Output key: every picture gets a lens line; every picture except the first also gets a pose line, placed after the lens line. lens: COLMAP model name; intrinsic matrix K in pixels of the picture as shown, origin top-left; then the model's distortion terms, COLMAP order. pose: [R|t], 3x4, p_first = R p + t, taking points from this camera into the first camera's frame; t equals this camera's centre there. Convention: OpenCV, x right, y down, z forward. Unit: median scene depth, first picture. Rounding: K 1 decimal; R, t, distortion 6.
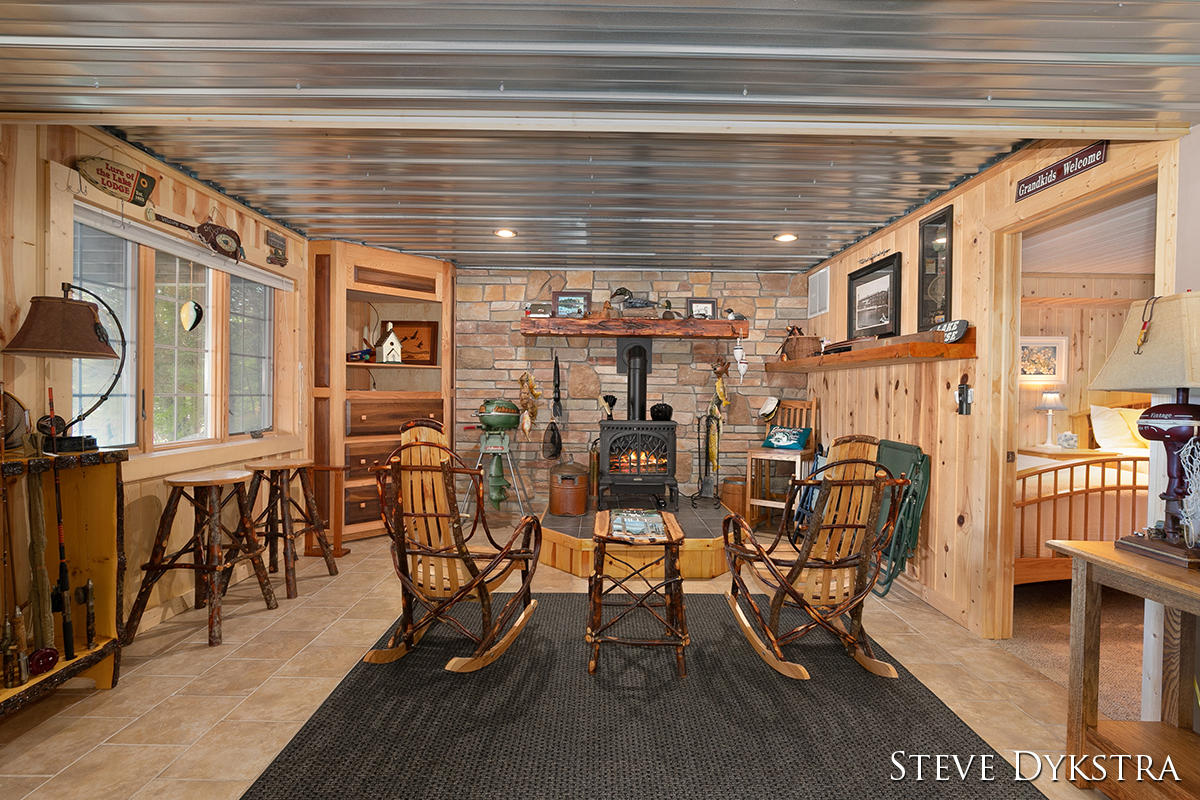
lens RADIAL K [[541.9, 0, 601.1], [0, 541.9, 397.5], [0, 0, 1]] dist [-0.011726, 0.000071]
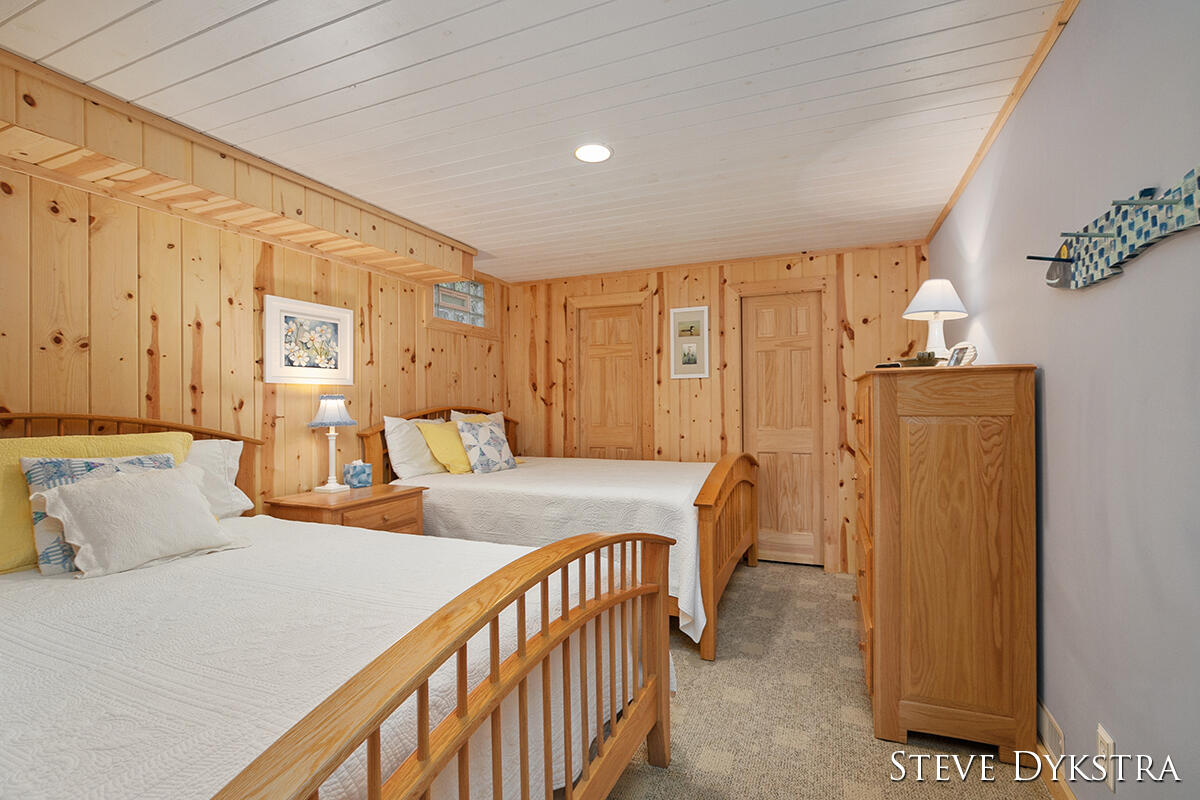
lens RADIAL K [[541.9, 0, 603.1], [0, 541.9, 401.1], [0, 0, 1]] dist [-0.011726, 0.000071]
pose [[0.394632, -0.012420, 0.918755, 0.397302], [0.027481, 0.999621, 0.001709, 0.001393], [-0.918428, 0.024574, 0.394824, 0.478368]]
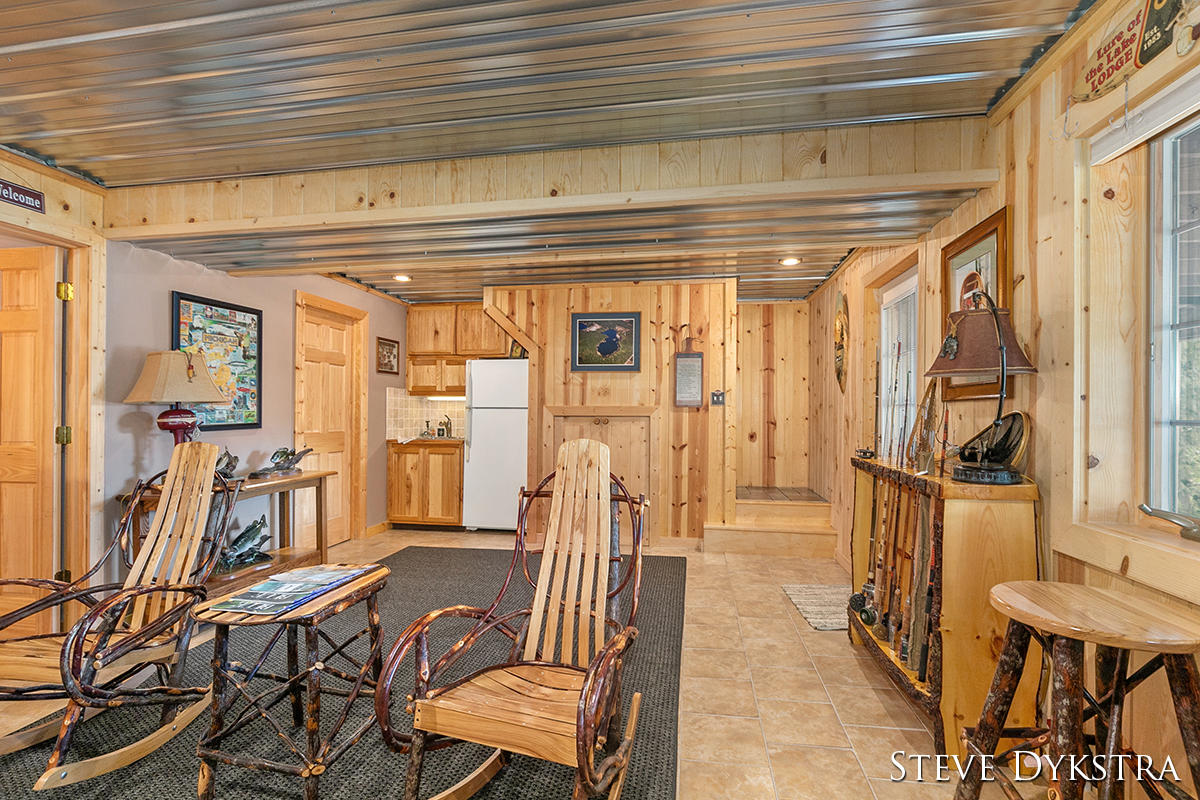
lens RADIAL K [[541.9, 0, 600.5], [0, 541.9, 405.7], [0, 0, 1]] dist [-0.011726, 0.000071]
pose [[-0.983765, -0.011858, 0.179070, -0.647936], [-0.010031, 0.999888, 0.011102, -0.032888], [-0.179182, 0.009126, -0.983774, 2.382815]]
